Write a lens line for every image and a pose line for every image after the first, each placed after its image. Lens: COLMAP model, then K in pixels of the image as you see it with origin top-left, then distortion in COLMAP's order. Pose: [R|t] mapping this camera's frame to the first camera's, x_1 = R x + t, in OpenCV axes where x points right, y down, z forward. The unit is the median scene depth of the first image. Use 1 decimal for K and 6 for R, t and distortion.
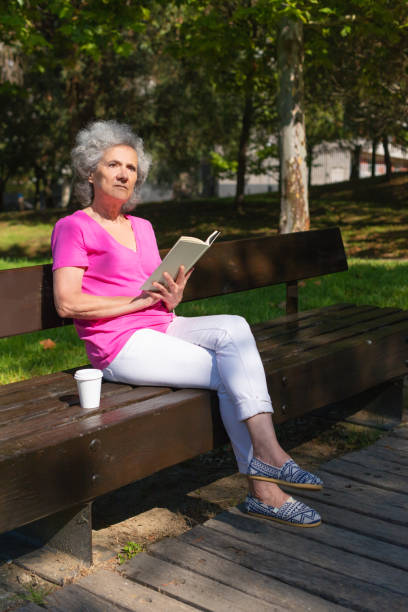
lens RADIAL K [[980.6, 0, 204.0], [0, 980.6, 306.0], [0, 0, 1]] dist [-0.022985, -0.054800]
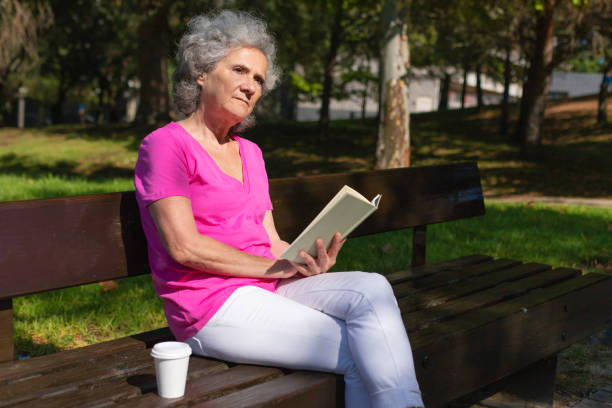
lens RADIAL K [[980.6, 0, 307.6], [0, 980.6, 204.4], [0, 0, 1]] dist [-0.022985, -0.054800]
pose [[0.997484, 0.051579, 0.048627, -0.021146], [-0.050190, 0.998308, -0.029358, -0.007166], [-0.050059, 0.026843, 0.998385, 0.100239]]
